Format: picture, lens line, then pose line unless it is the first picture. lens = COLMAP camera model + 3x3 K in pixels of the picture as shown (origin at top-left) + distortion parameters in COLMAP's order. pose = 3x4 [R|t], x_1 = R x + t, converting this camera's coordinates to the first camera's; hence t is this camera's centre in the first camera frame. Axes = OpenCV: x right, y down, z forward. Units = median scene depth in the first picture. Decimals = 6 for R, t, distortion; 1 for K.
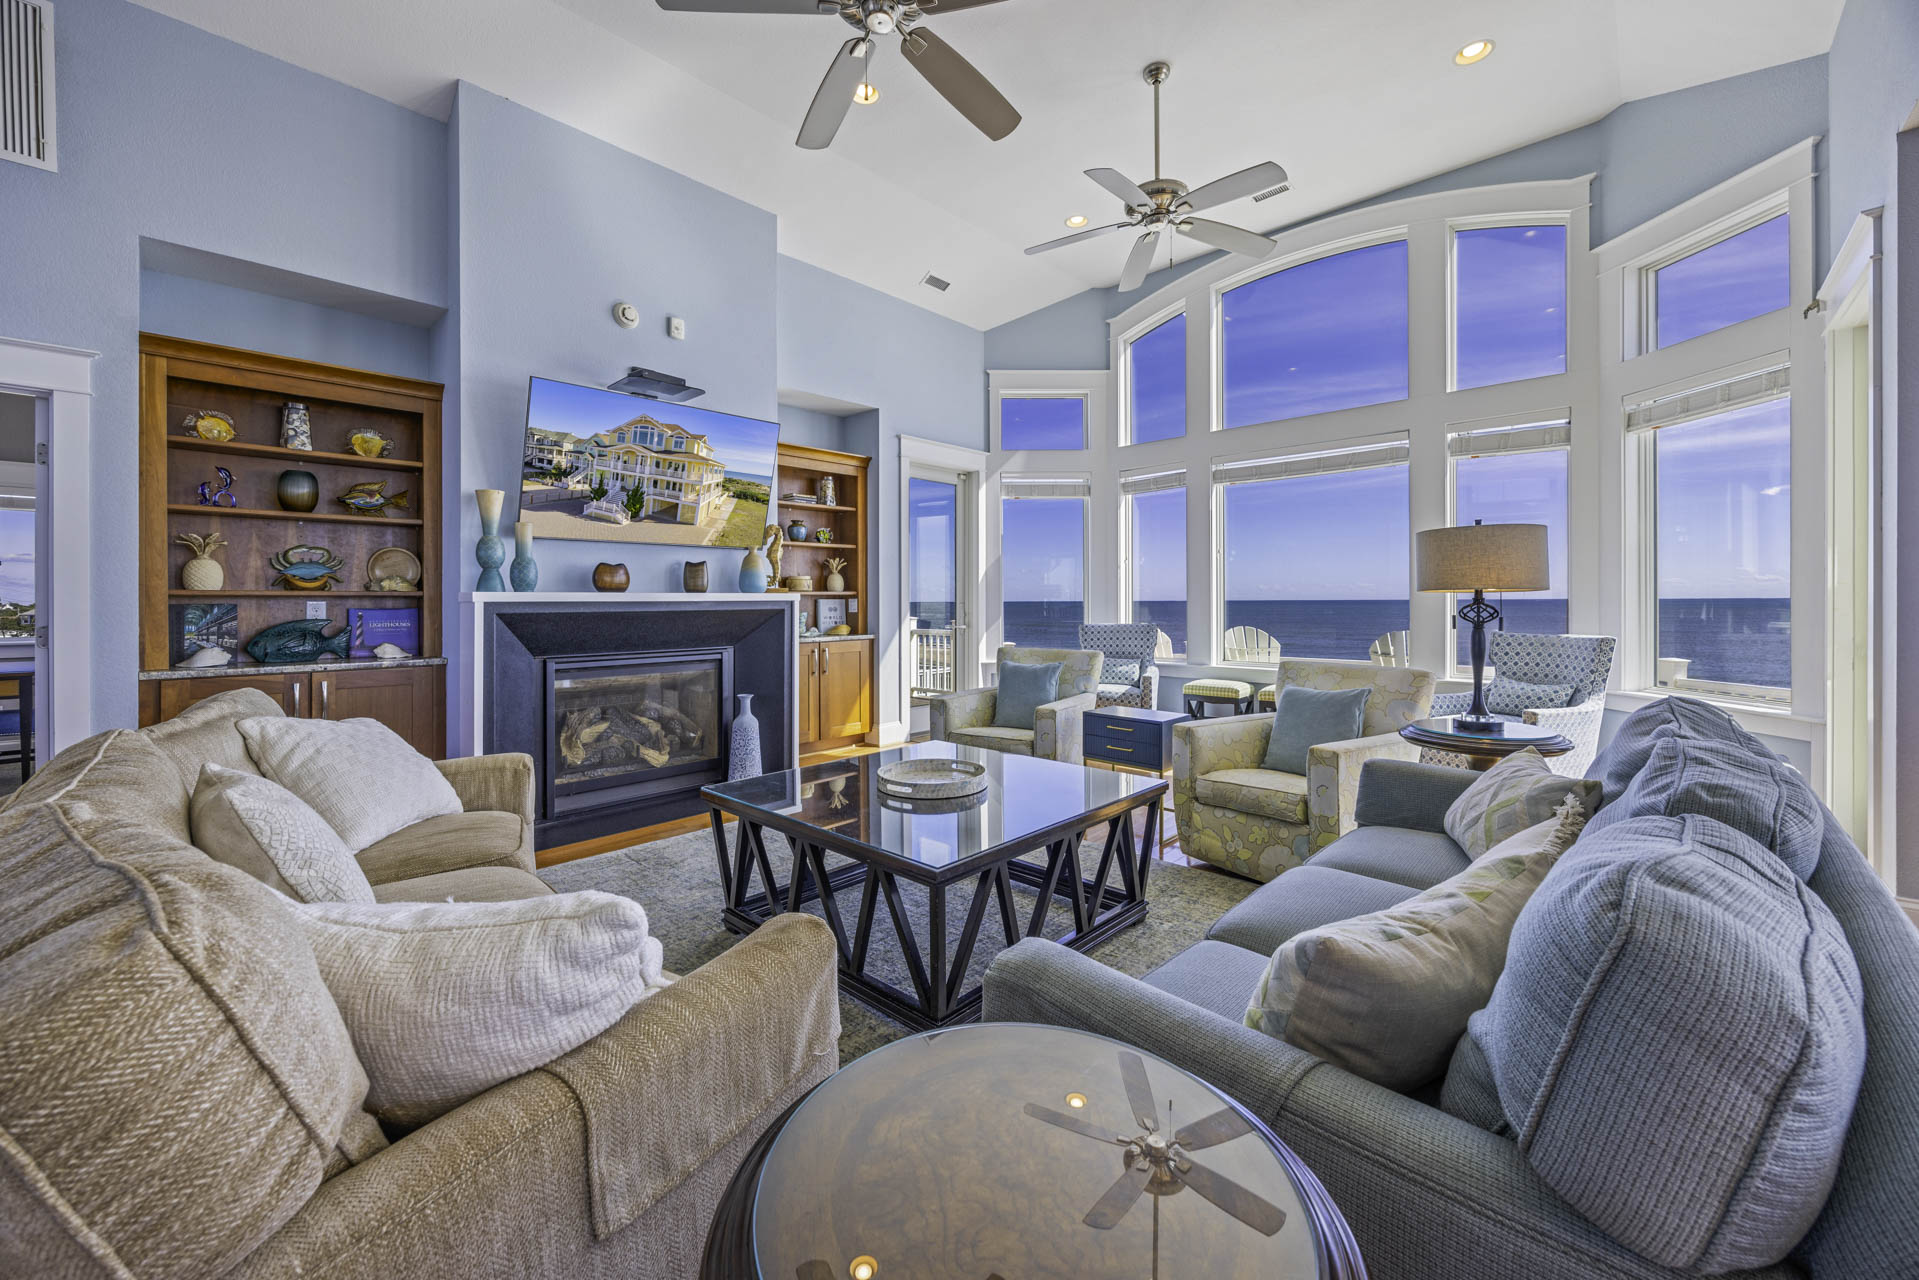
lens RADIAL K [[746.4, 0, 949.7], [0, 746.4, 585.4], [0, 0, 1]] dist [0.000421, 0.000066]
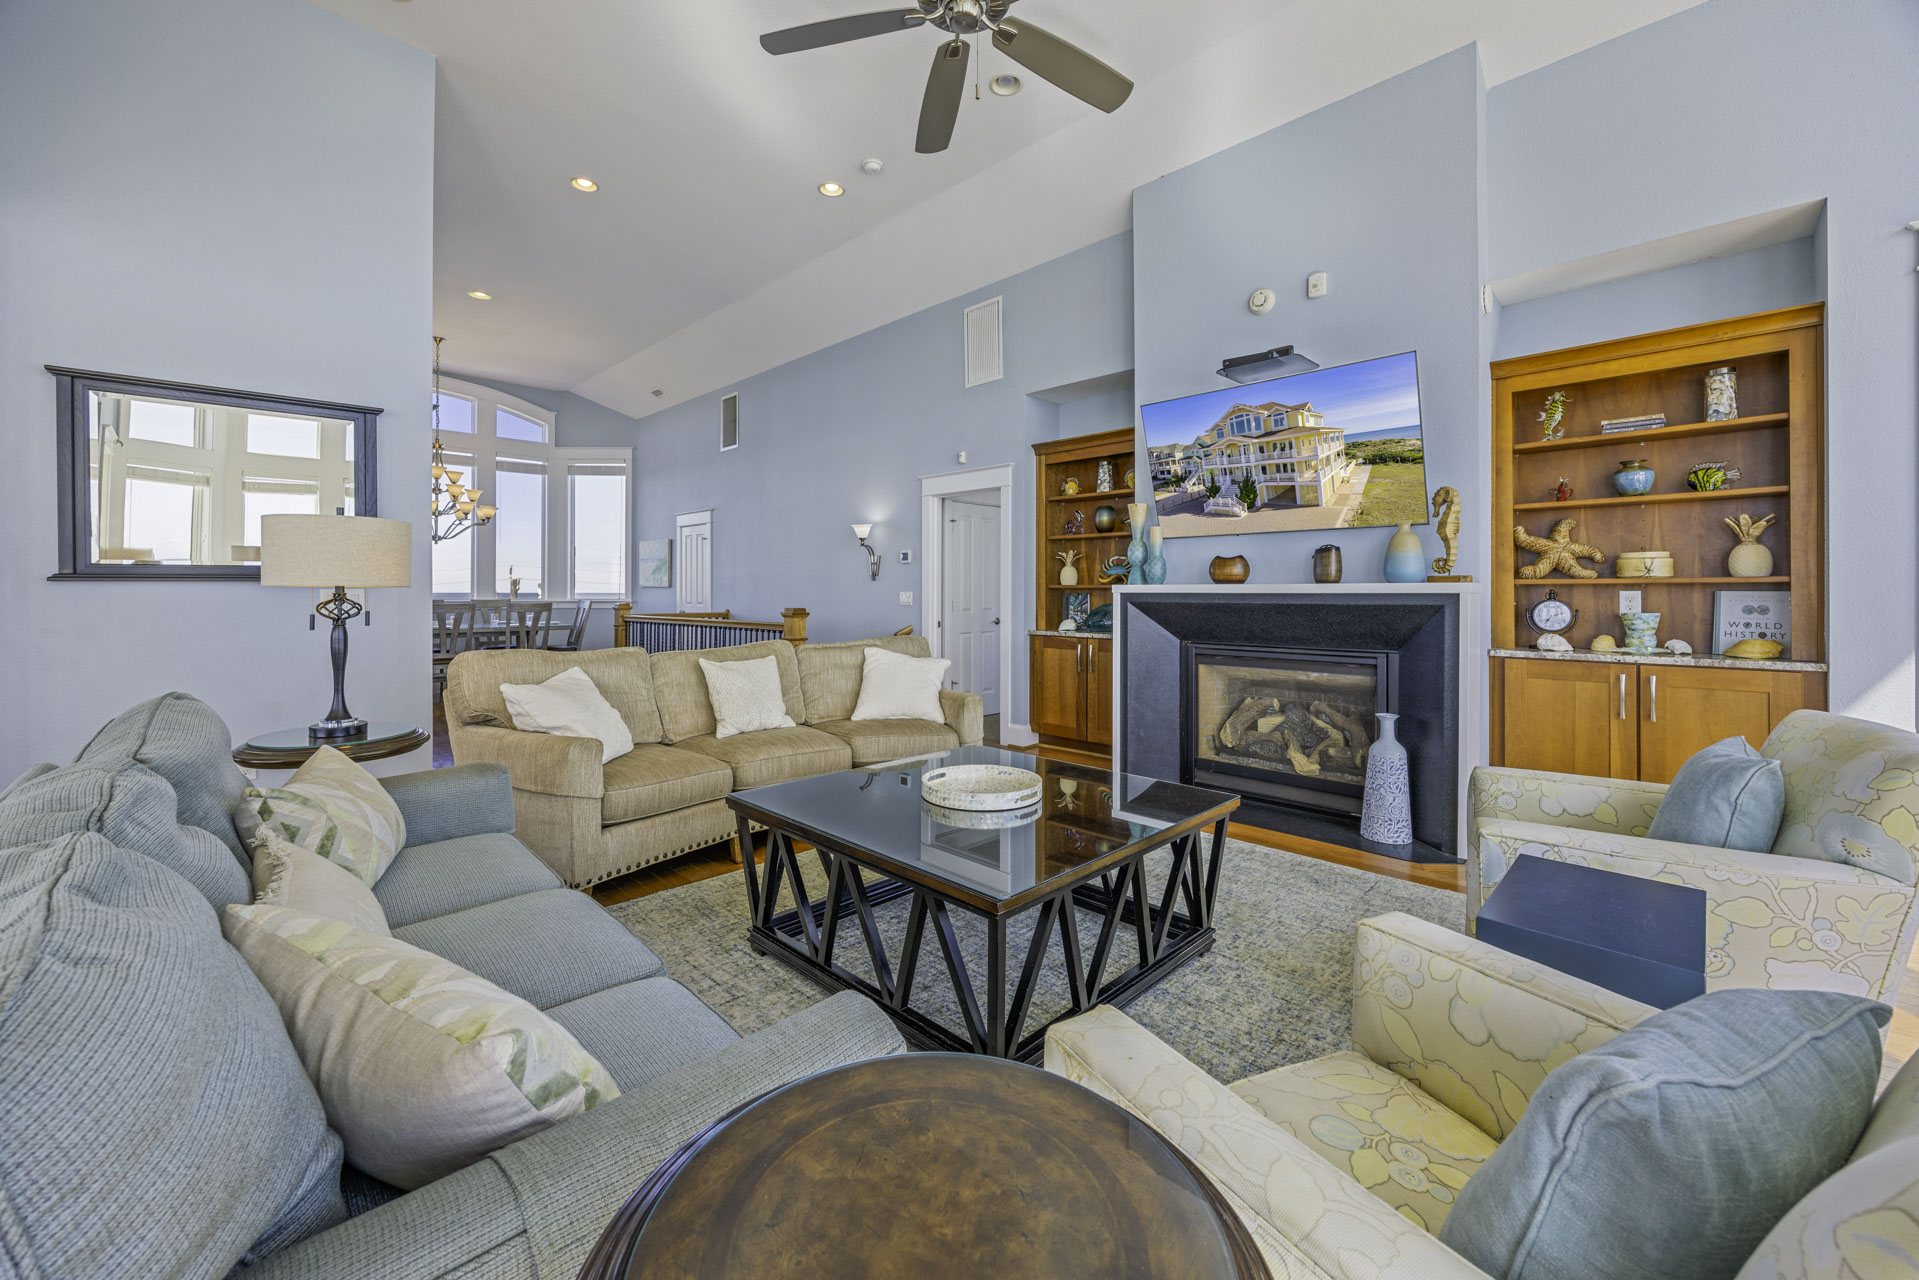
lens RADIAL K [[754.8, 0, 948.3], [0, 754.8, 576.7], [0, 0, 1]] dist [-0.000139, 0.000037]
pose [[-0.030073, -0.014582, -0.999441, 0.560527], [0.020034, 0.999684, -0.015188, 0.006169], [0.999347, -0.020480, -0.029771, 0.606985]]
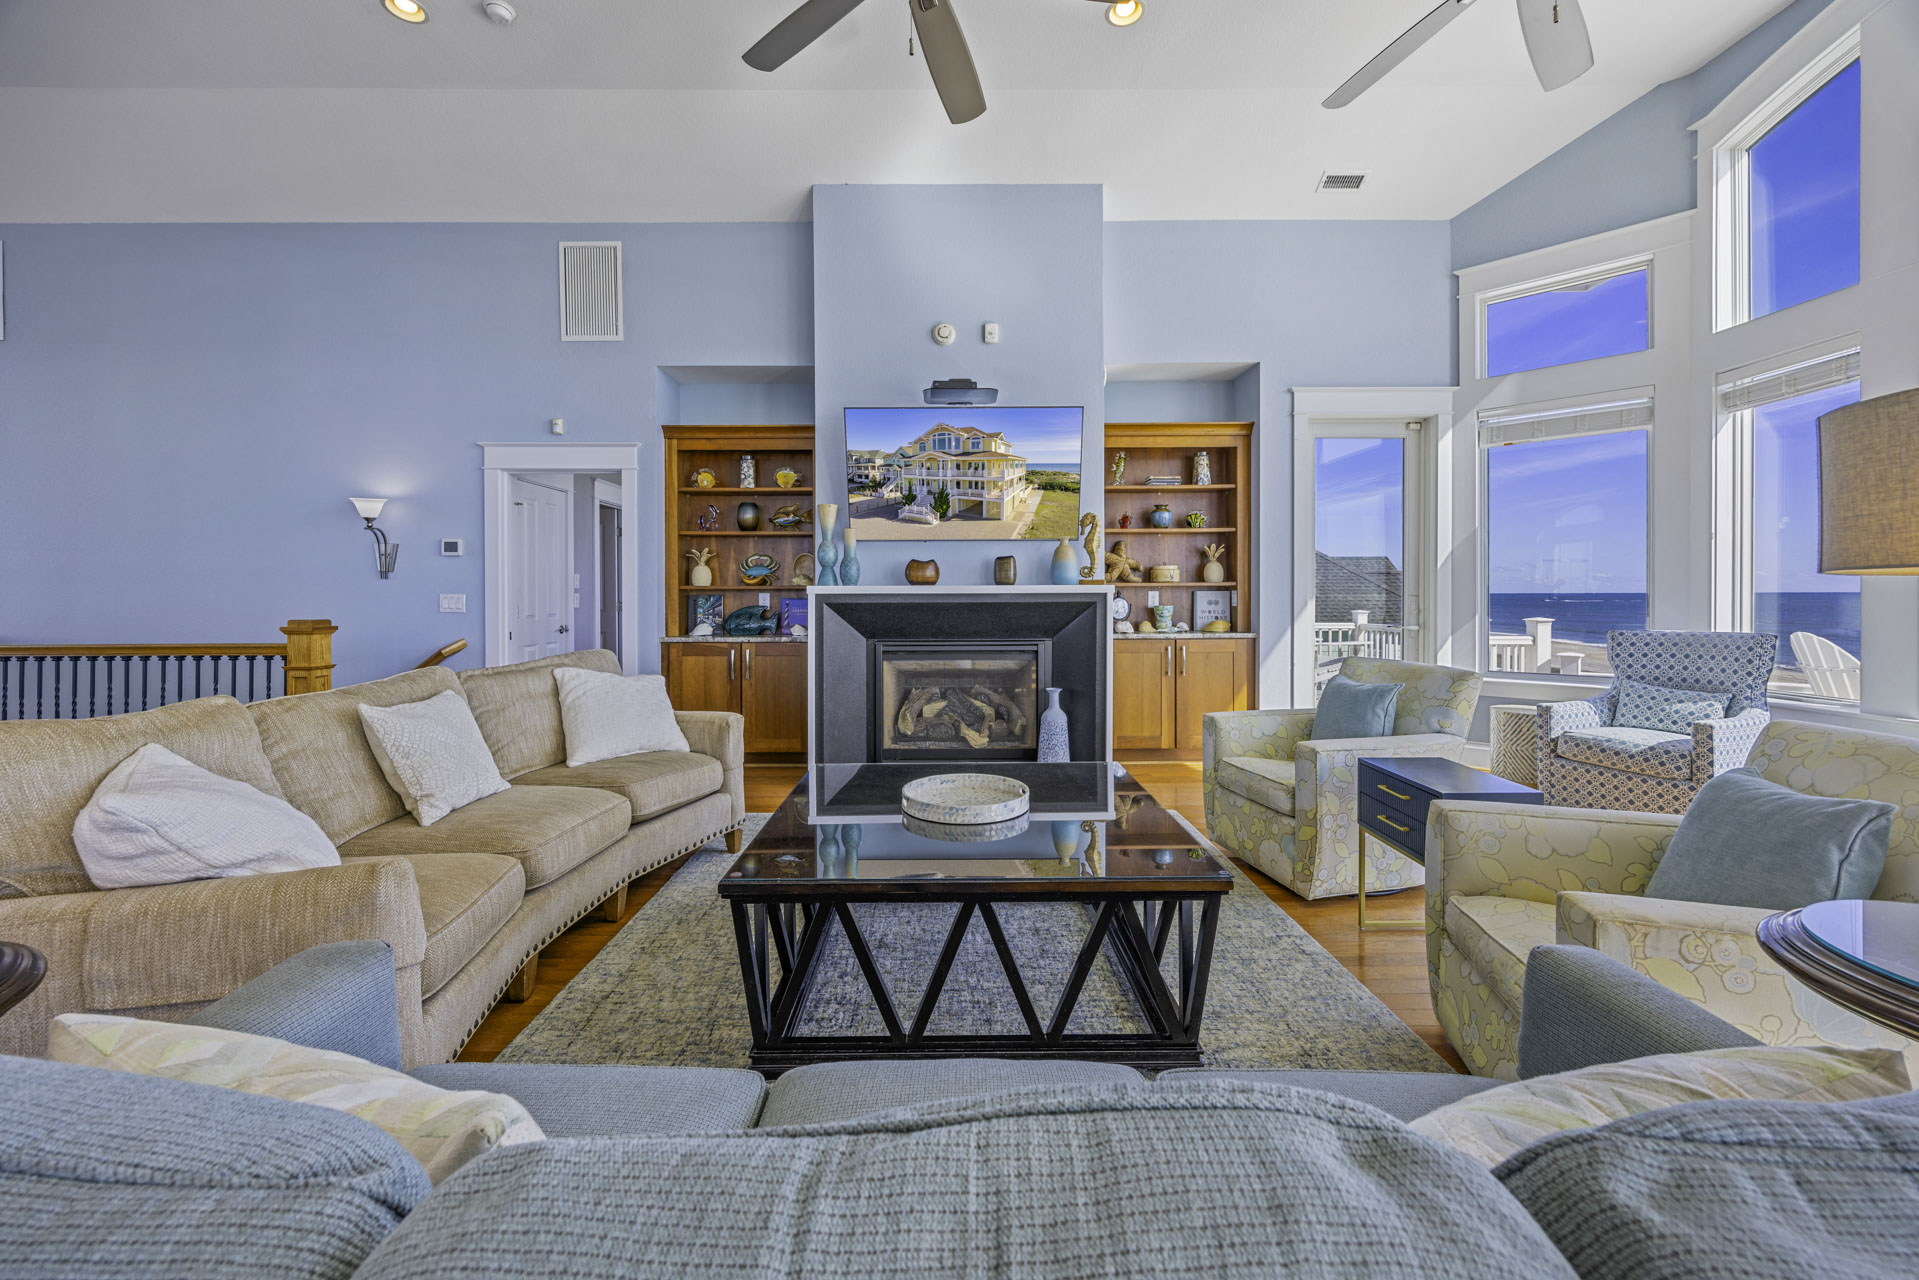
lens RADIAL K [[746.4, 0, 949.7], [0, 746.4, 585.4], [0, 0, 1]] dist [0.000421, 0.000066]
pose [[0.693392, -0.005073, -0.720543, 0.363275], [0.014959, 0.999861, 0.007356, 0.001182], [0.720405, -0.015879, 0.693371, 0.234373]]
